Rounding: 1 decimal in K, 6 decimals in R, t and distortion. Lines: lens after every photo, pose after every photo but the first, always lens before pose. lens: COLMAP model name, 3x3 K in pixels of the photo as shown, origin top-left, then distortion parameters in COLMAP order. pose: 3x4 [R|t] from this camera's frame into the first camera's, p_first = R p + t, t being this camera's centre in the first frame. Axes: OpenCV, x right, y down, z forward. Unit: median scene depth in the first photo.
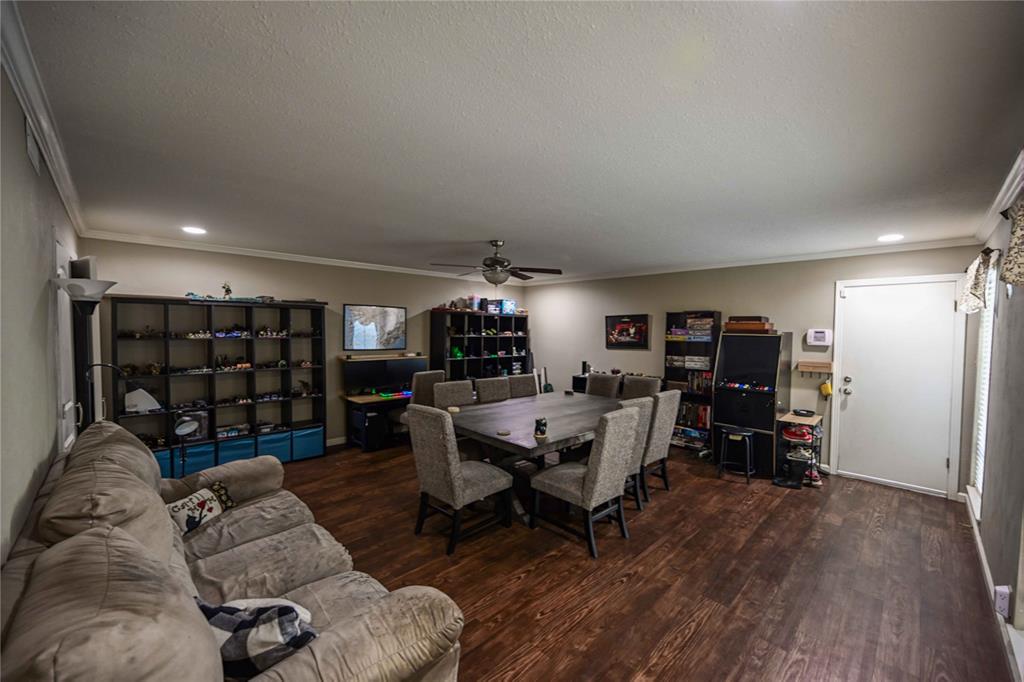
lens RADIAL K [[405.5, 0, 508.8], [0, 405.5, 338.0], [0, 0, 1]] dist [-0.005980, 0.000481]
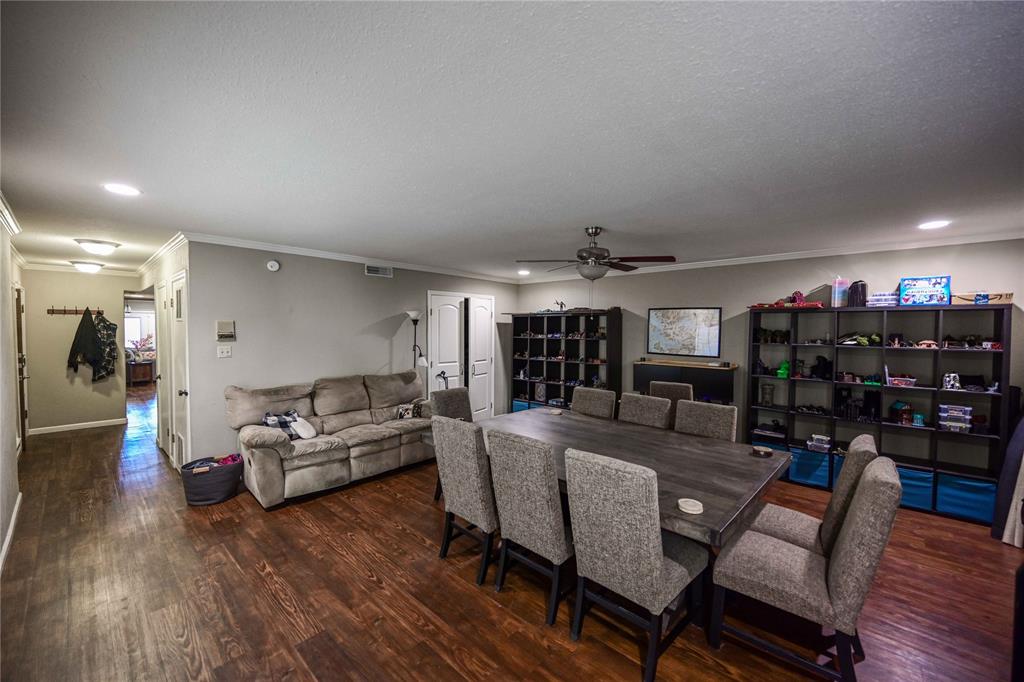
lens RADIAL K [[405.5, 0, 514.2], [0, 405.5, 338.4], [0, 0, 1]] dist [-0.005980, 0.000481]
pose [[0.058297, 0.016560, -0.998162, 0.935057], [-0.032038, 0.999378, 0.014709, -0.018059], [0.997785, 0.031122, 0.058792, 0.914758]]
